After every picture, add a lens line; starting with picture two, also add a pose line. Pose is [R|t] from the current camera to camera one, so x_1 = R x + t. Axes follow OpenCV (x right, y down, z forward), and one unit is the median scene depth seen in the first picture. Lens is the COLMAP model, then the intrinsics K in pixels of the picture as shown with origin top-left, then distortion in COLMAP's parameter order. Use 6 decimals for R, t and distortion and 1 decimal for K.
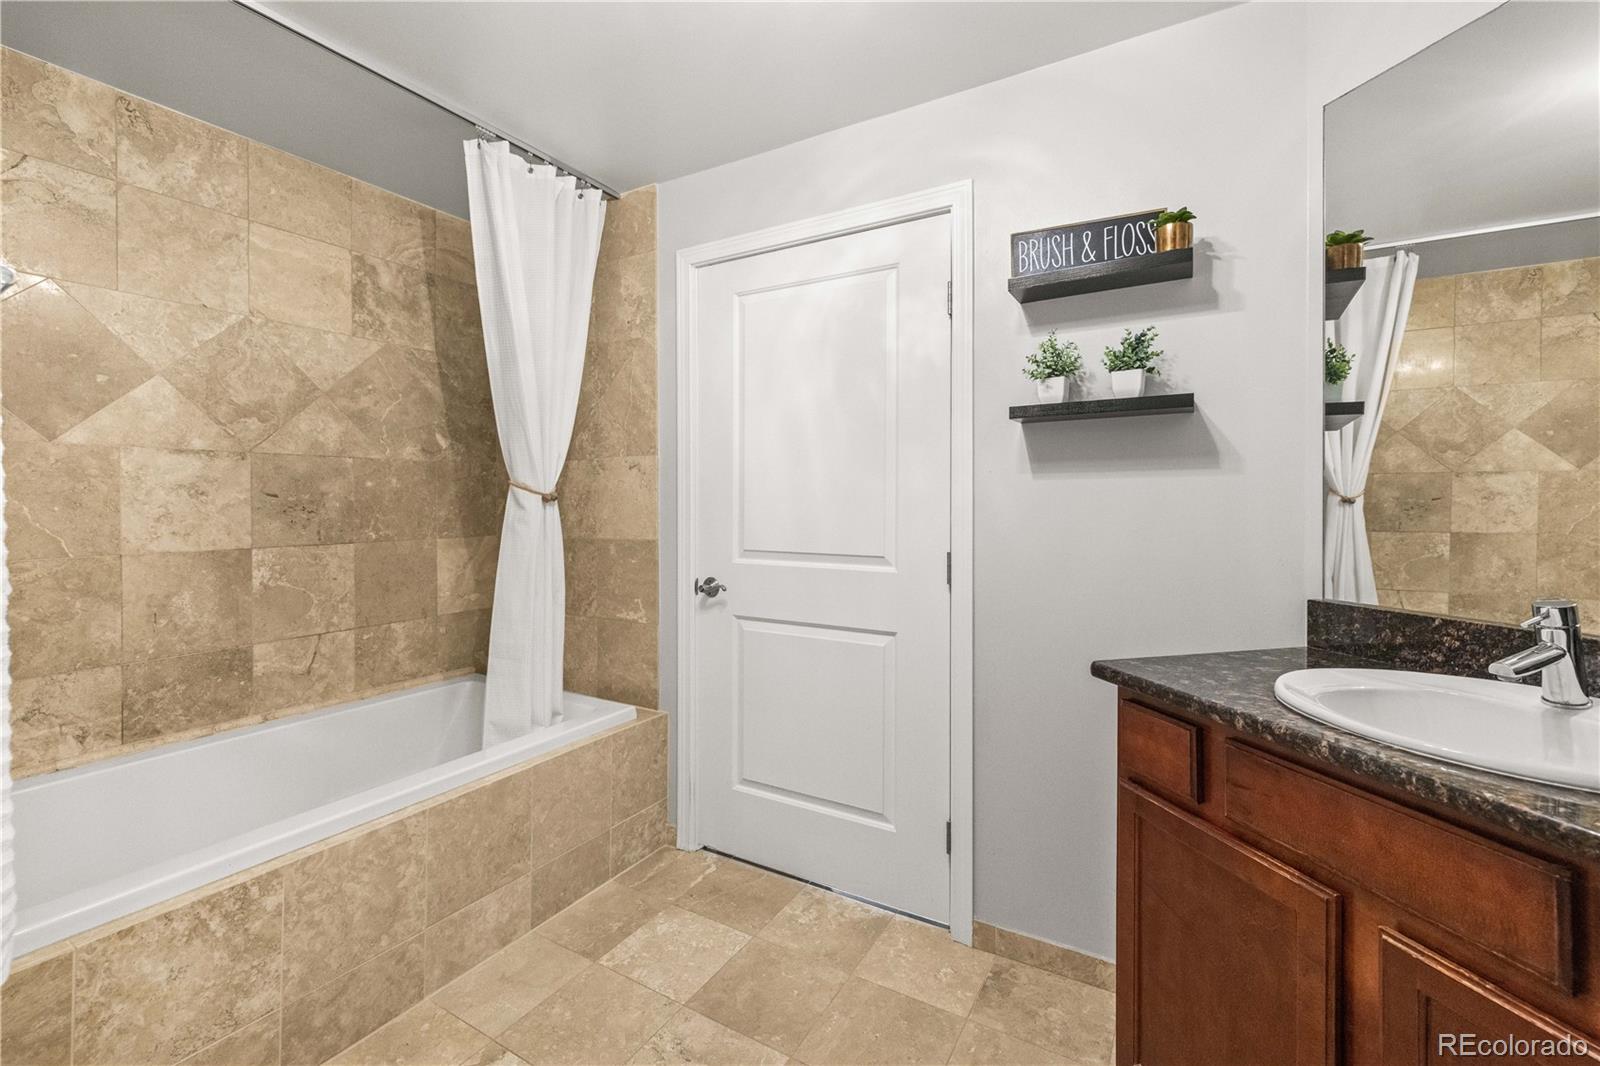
lens RADIAL K [[682.7, 0, 797.7], [0, 682.7, 508.0], [0, 0, 1]] dist [-0.001745, 0.000632]
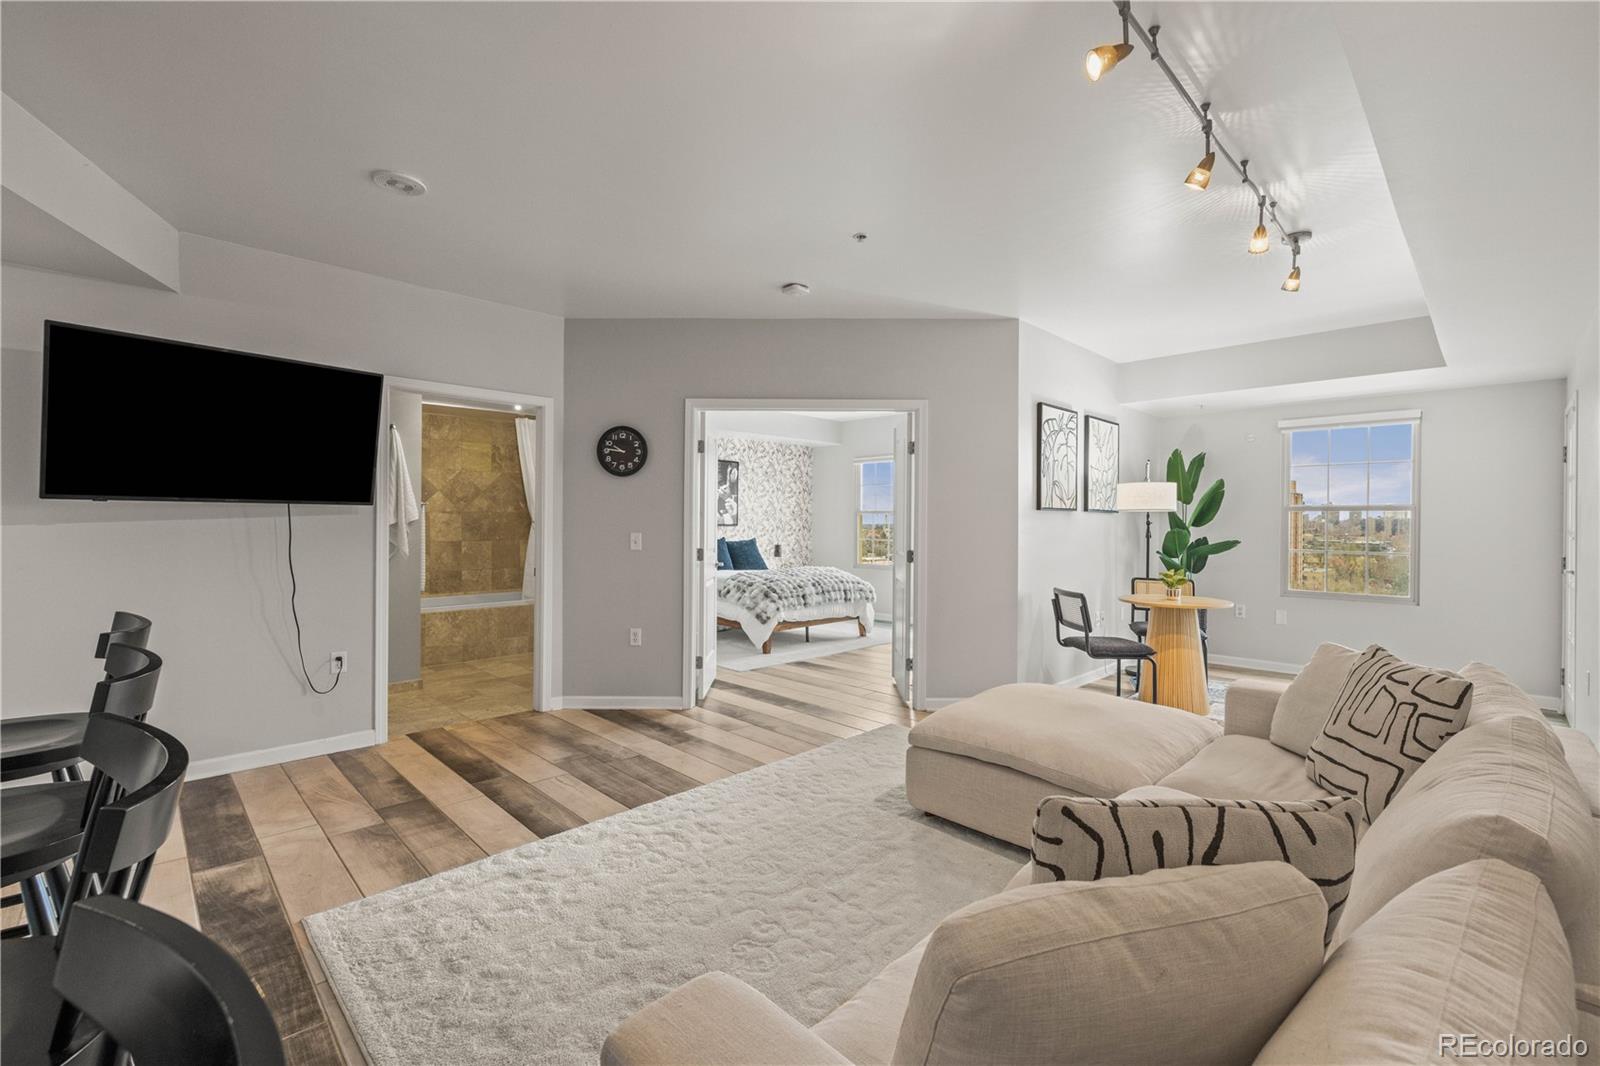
lens RADIAL K [[682.7, 0, 791.5], [0, 682.7, 525.8], [0, 0, 1]] dist [-0.001745, 0.000632]
pose [[0.965468, 0.005127, -0.260471, 1.595058], [-0.006125, 0.999977, -0.003023, -0.013526], [0.260449, 0.004514, 0.965477, -1.766756]]
